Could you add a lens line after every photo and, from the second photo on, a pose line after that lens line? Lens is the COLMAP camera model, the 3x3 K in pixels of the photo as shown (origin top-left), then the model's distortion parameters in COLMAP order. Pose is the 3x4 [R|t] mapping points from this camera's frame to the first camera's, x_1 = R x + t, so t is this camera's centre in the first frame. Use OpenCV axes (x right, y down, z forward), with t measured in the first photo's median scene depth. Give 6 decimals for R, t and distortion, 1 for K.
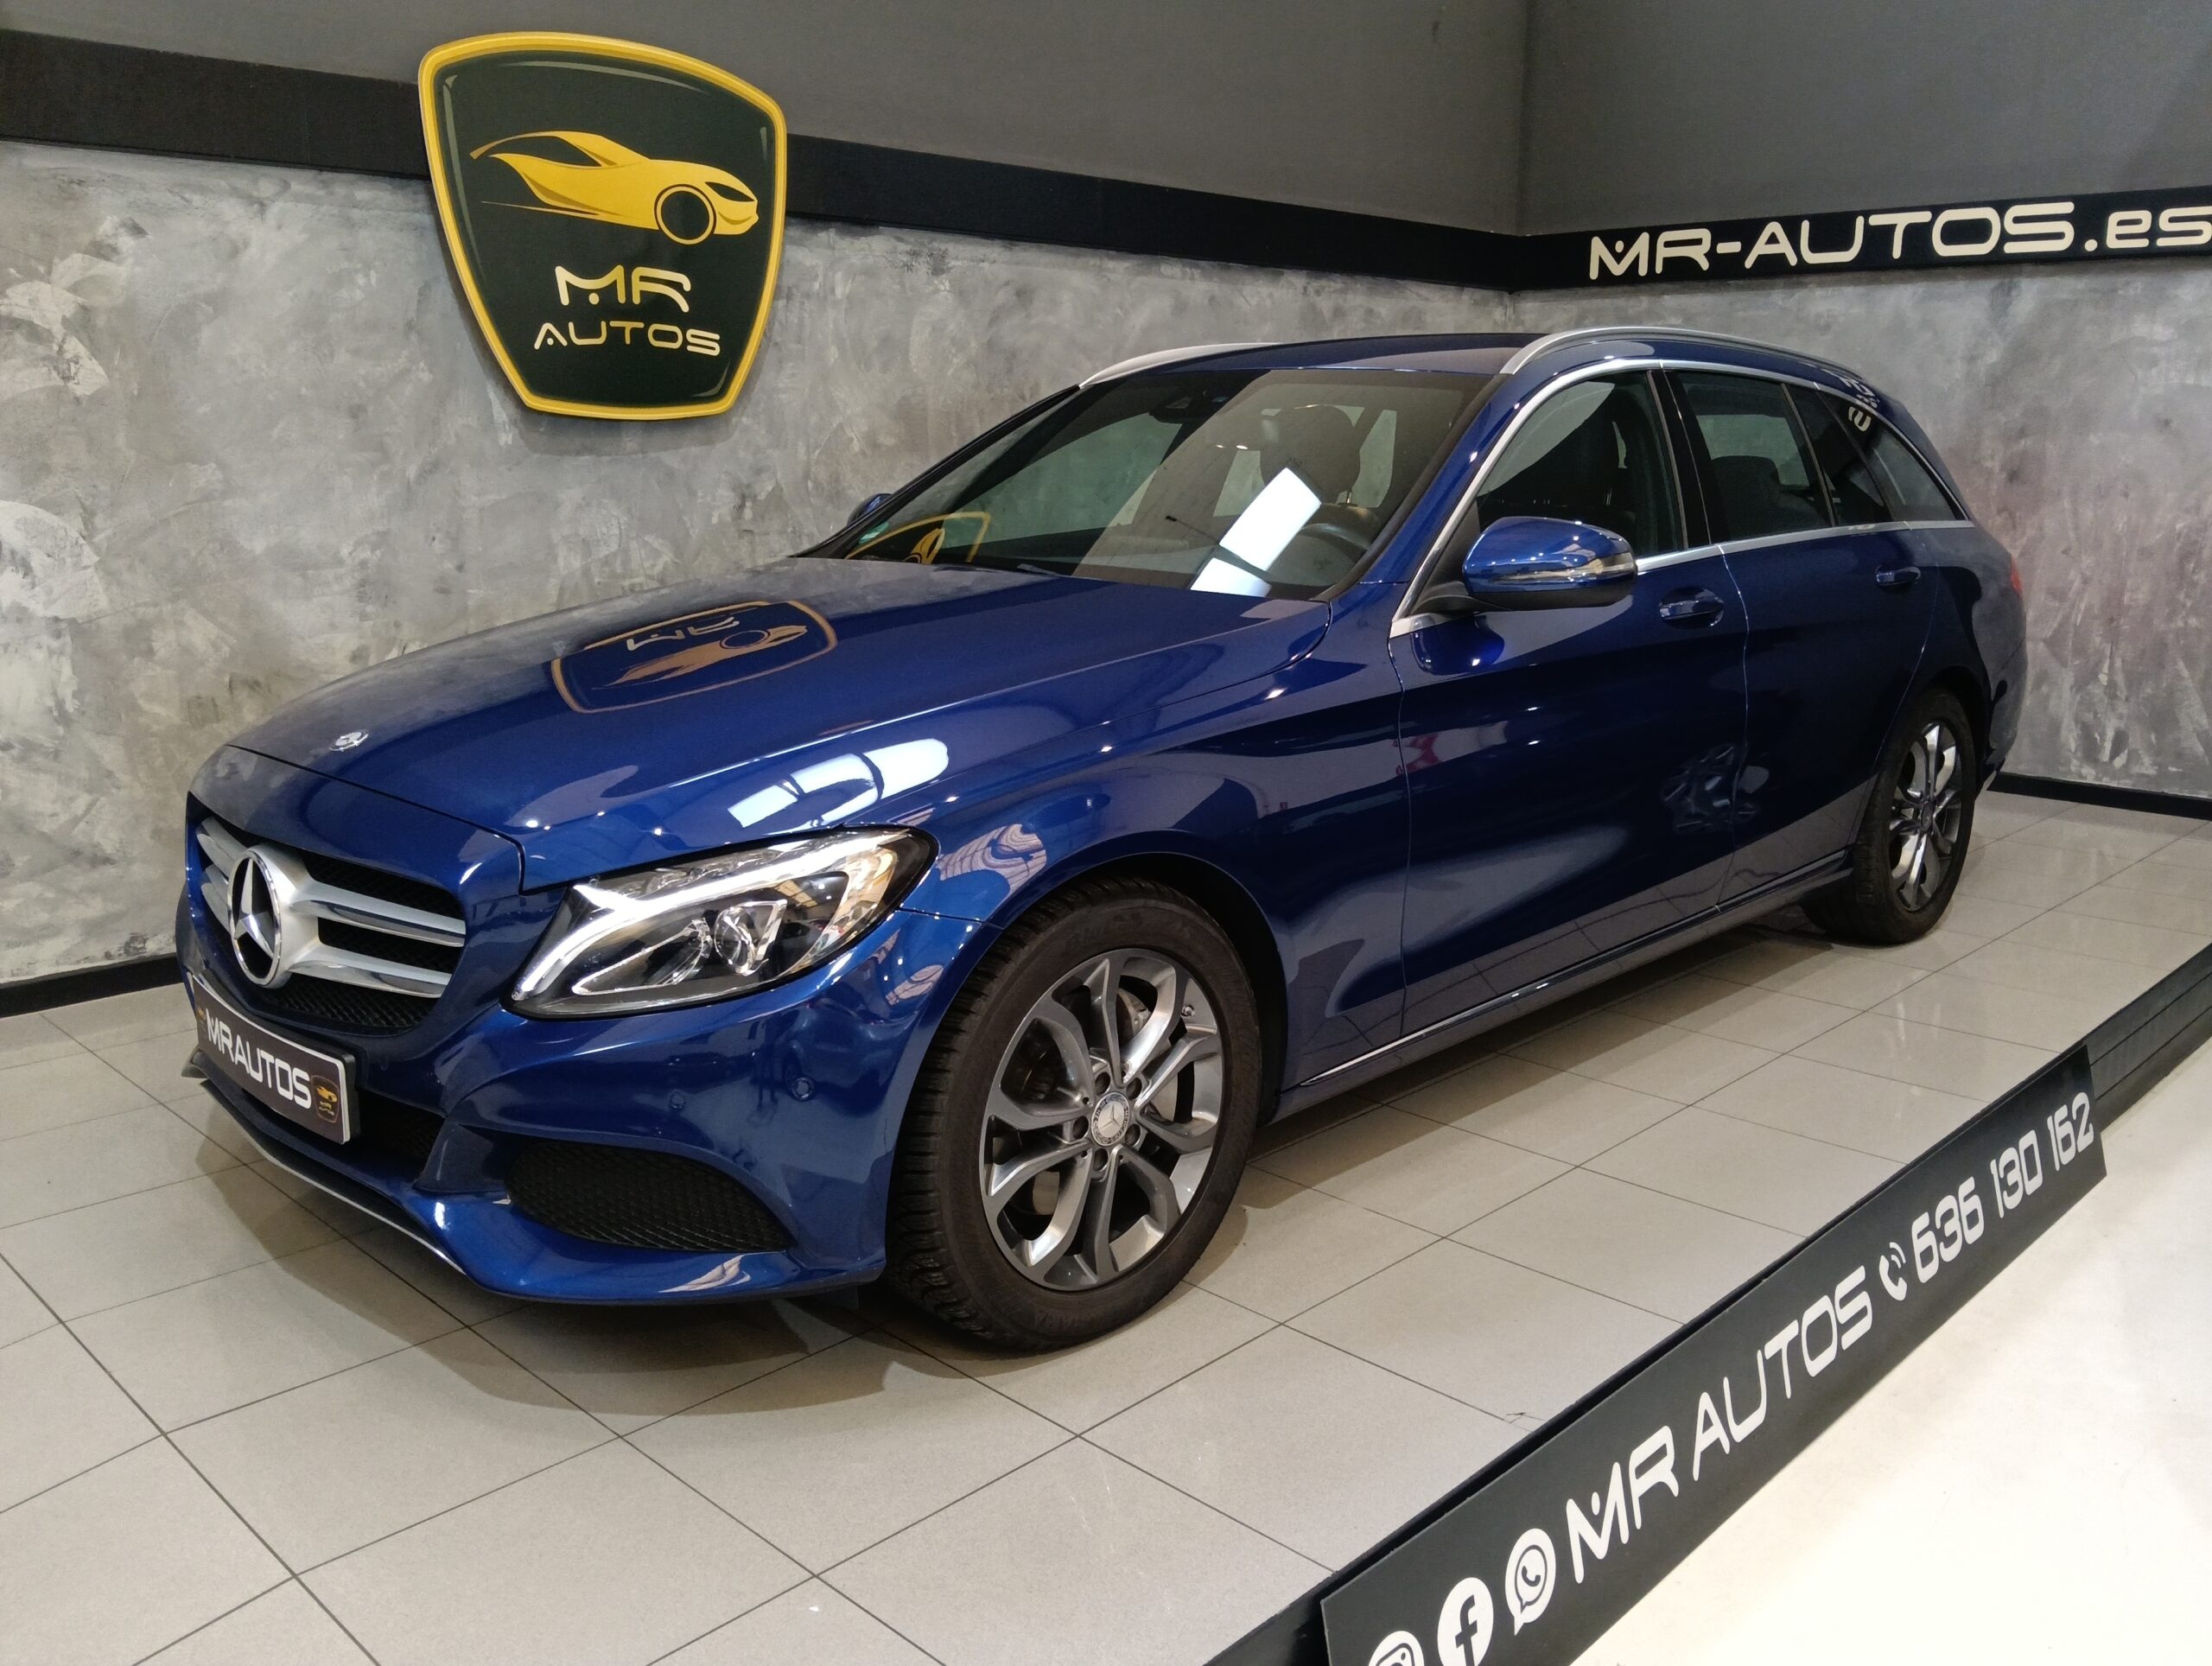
lens RADIAL K [[1801.4, 0, 1113.5], [0, 1801.4, 842.1], [0, 0, 1]] dist [0.038179, -0.091701]
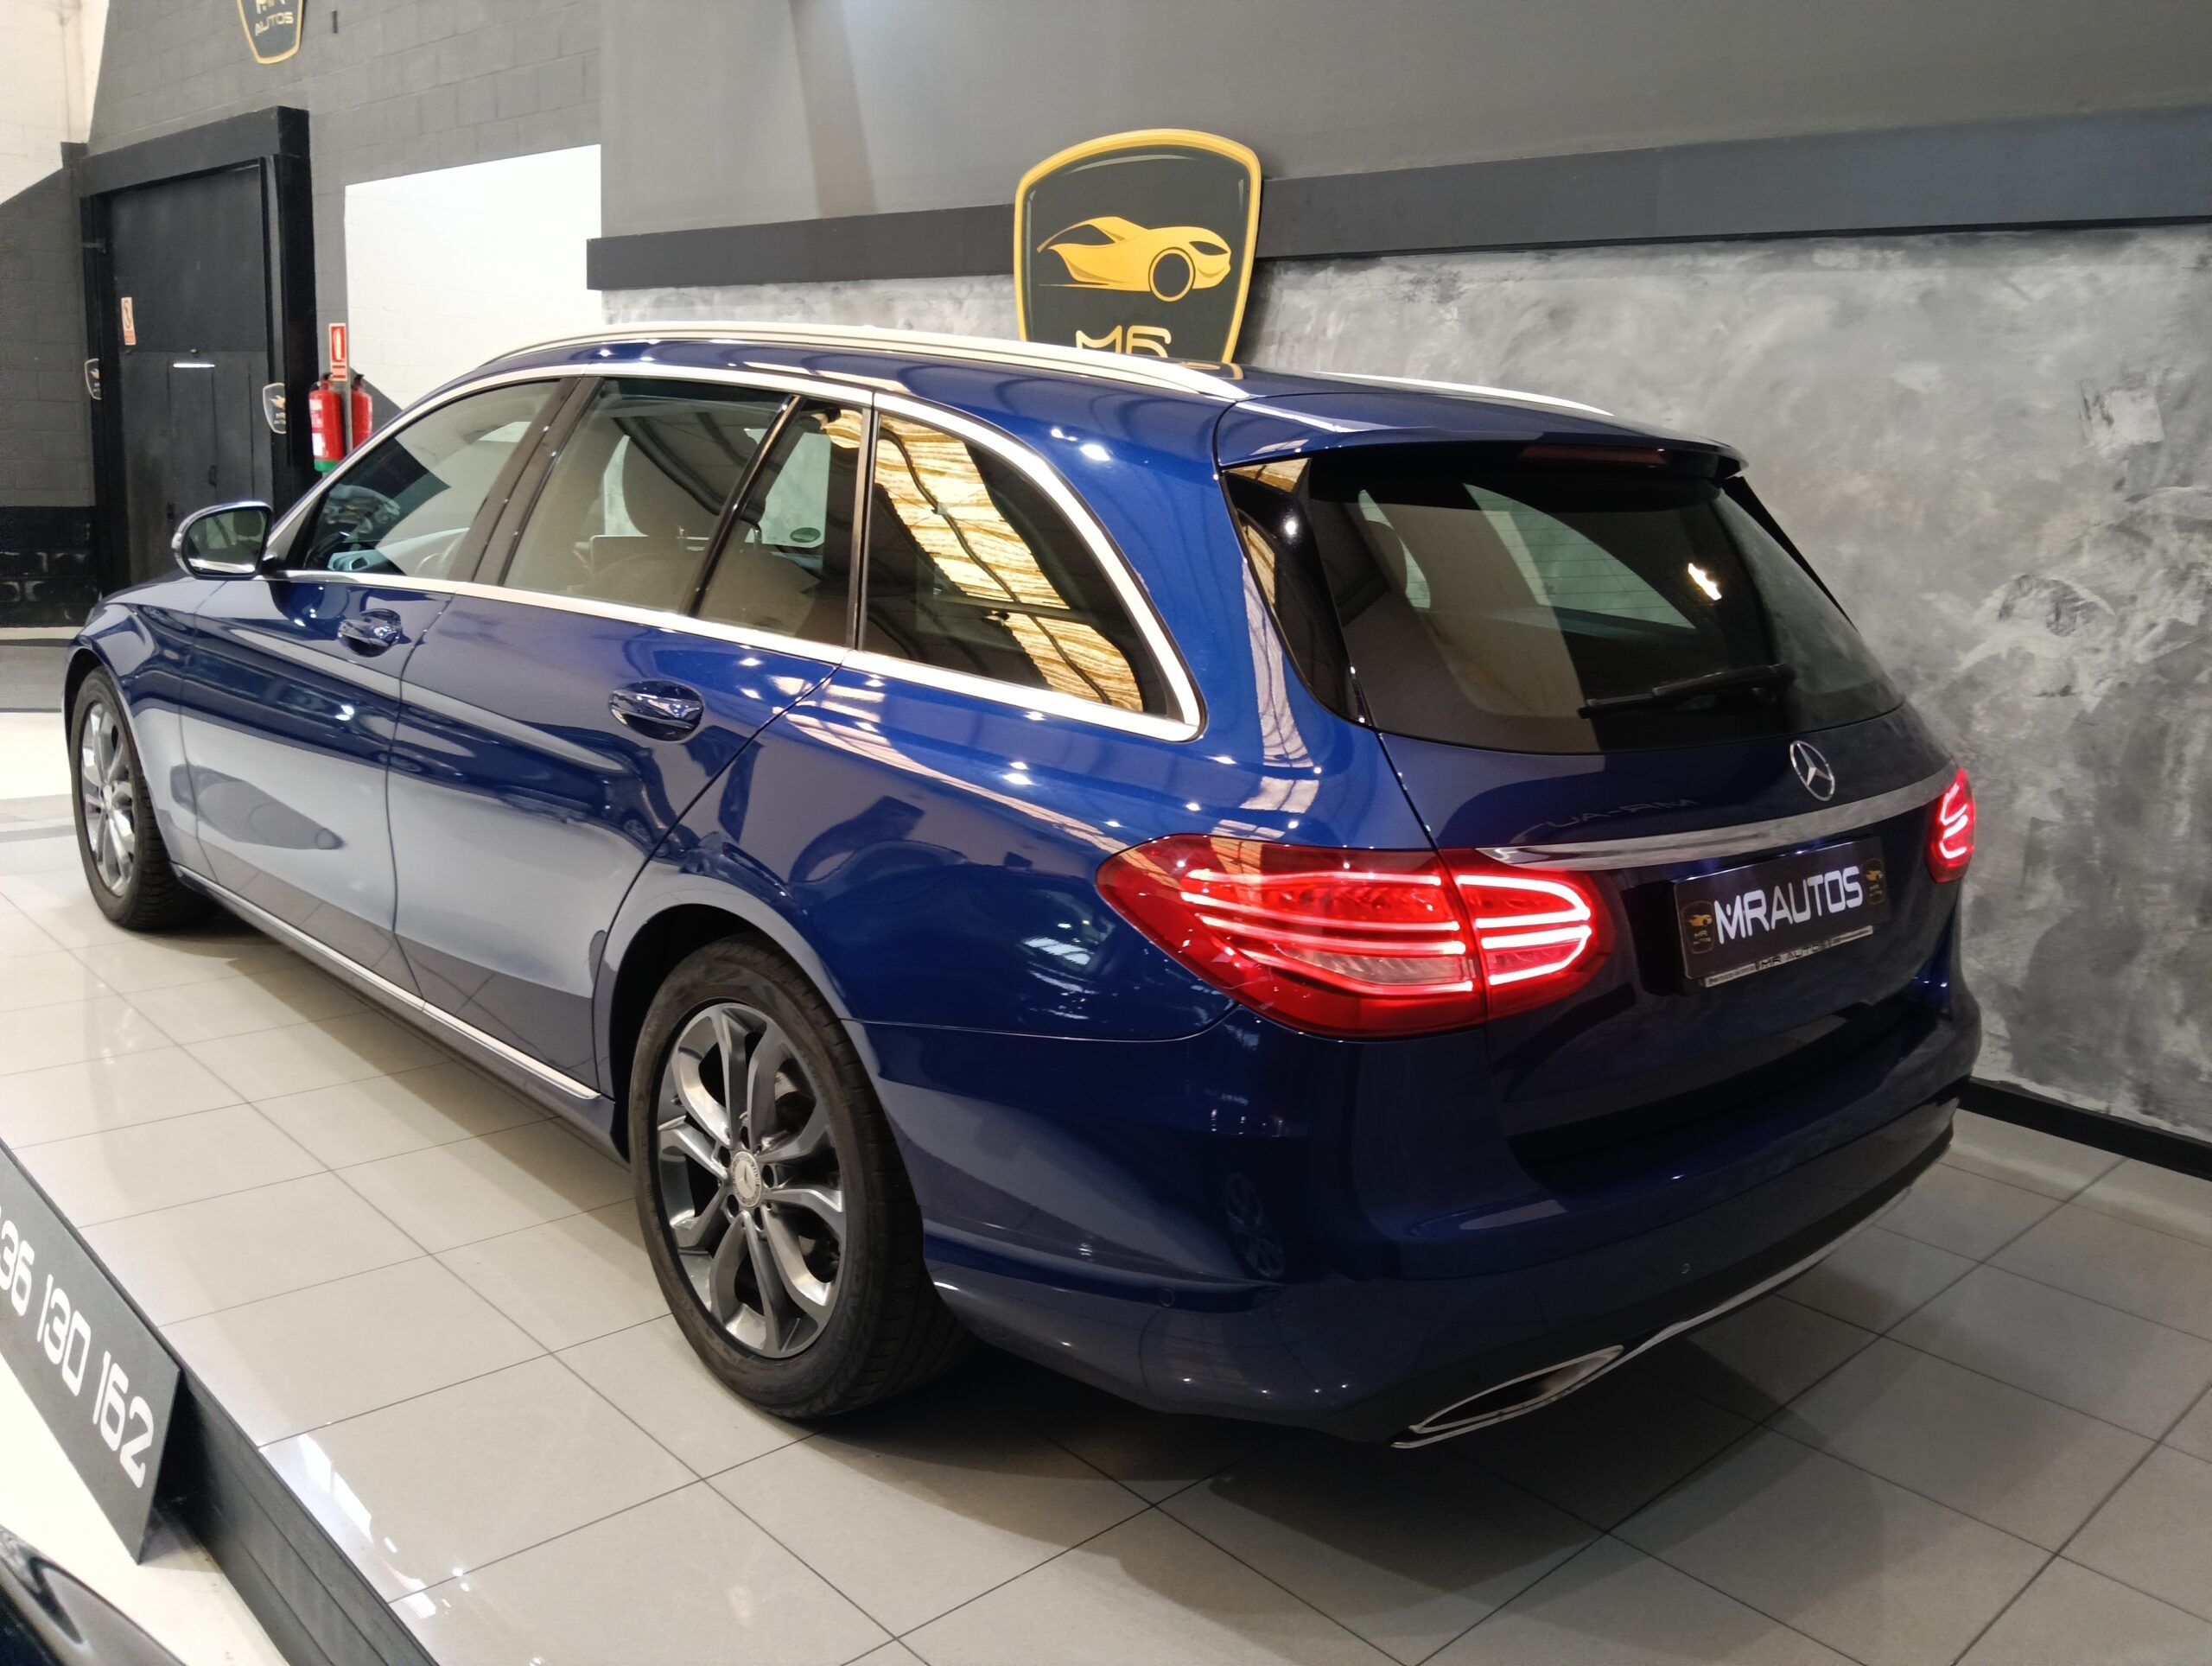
lens RADIAL K [[1793.2, 0, 1111.9], [0, 1793.2, 838.6], [0, 0, 1]] dist [0.094294, -0.206092]
pose [[-0.031479, 0.213985, -0.976330, 0.939020], [-0.268247, 0.939169, 0.214489, -0.253067], [0.962836, 0.268649, 0.027837, 1.042311]]
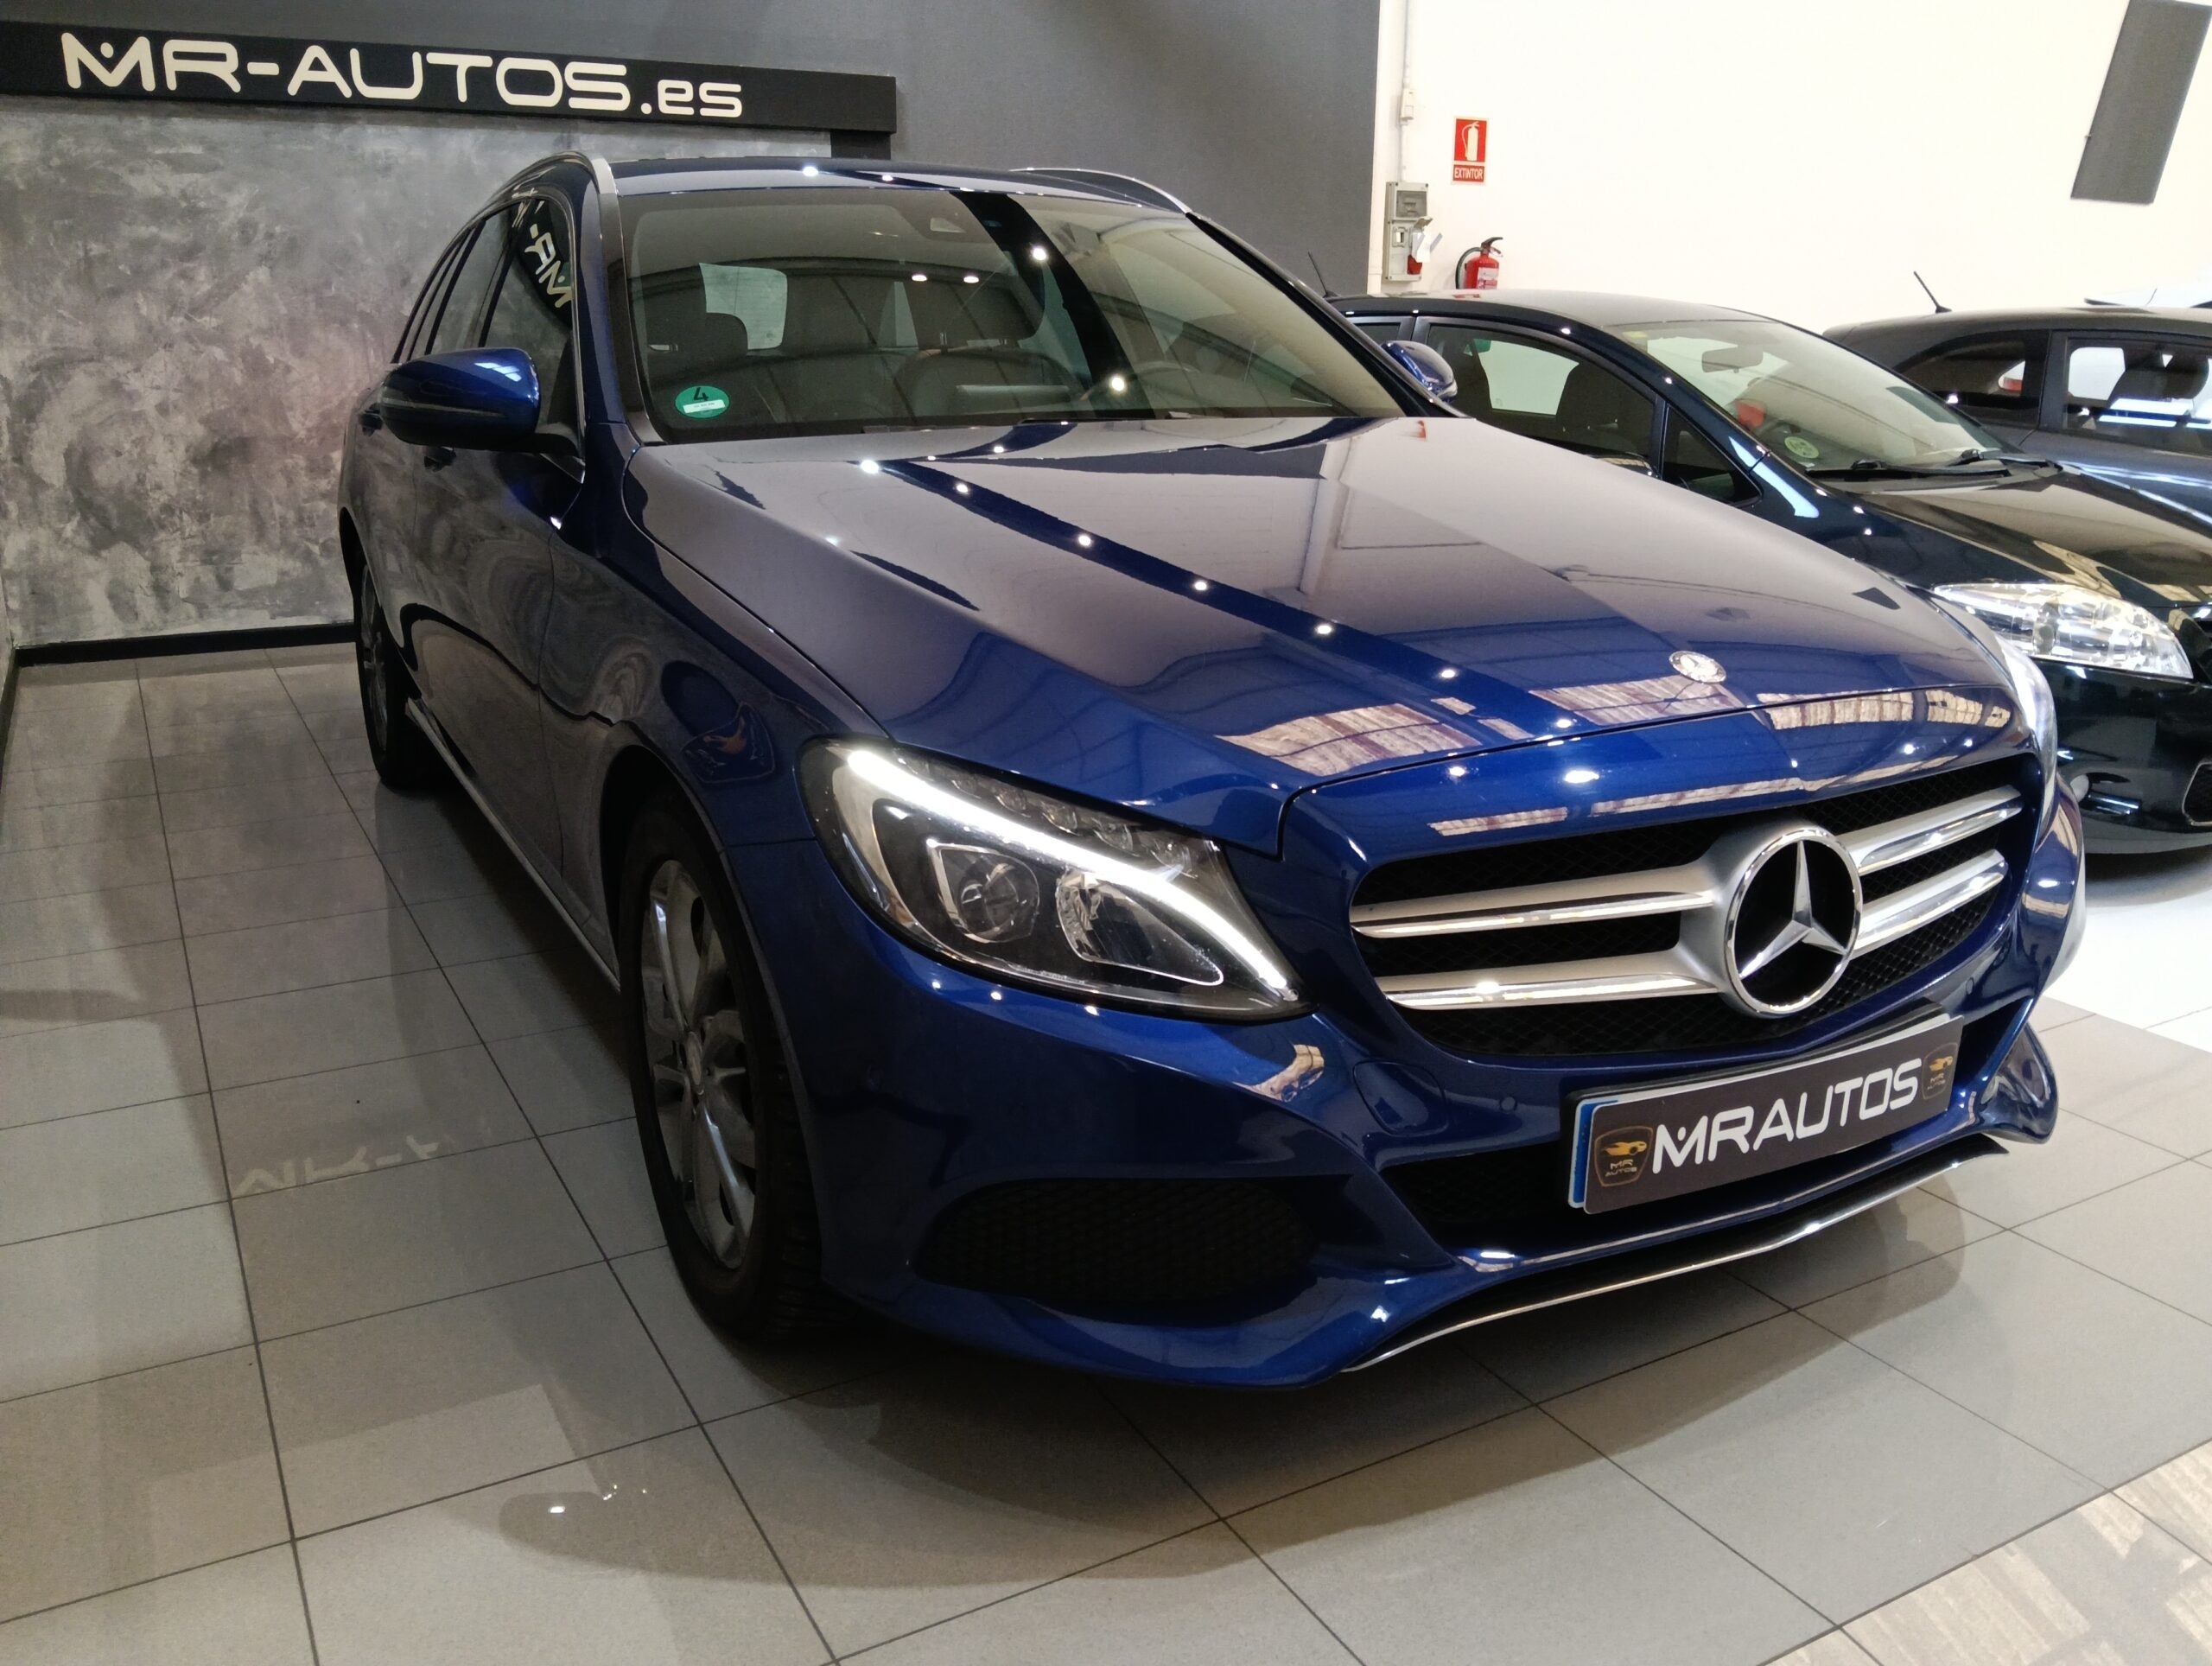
lens RADIAL K [[1824.7, 0, 1103.7], [0, 1824.7, 831.7], [0, 0, 1]] dist [0.000081, -0.039062]
pose [[0.291814, -0.265167, 0.918984, -0.657901], [0.209096, 0.955248, 0.209235, -0.109078], [-0.933340, 0.131098, 0.334200, 0.551166]]
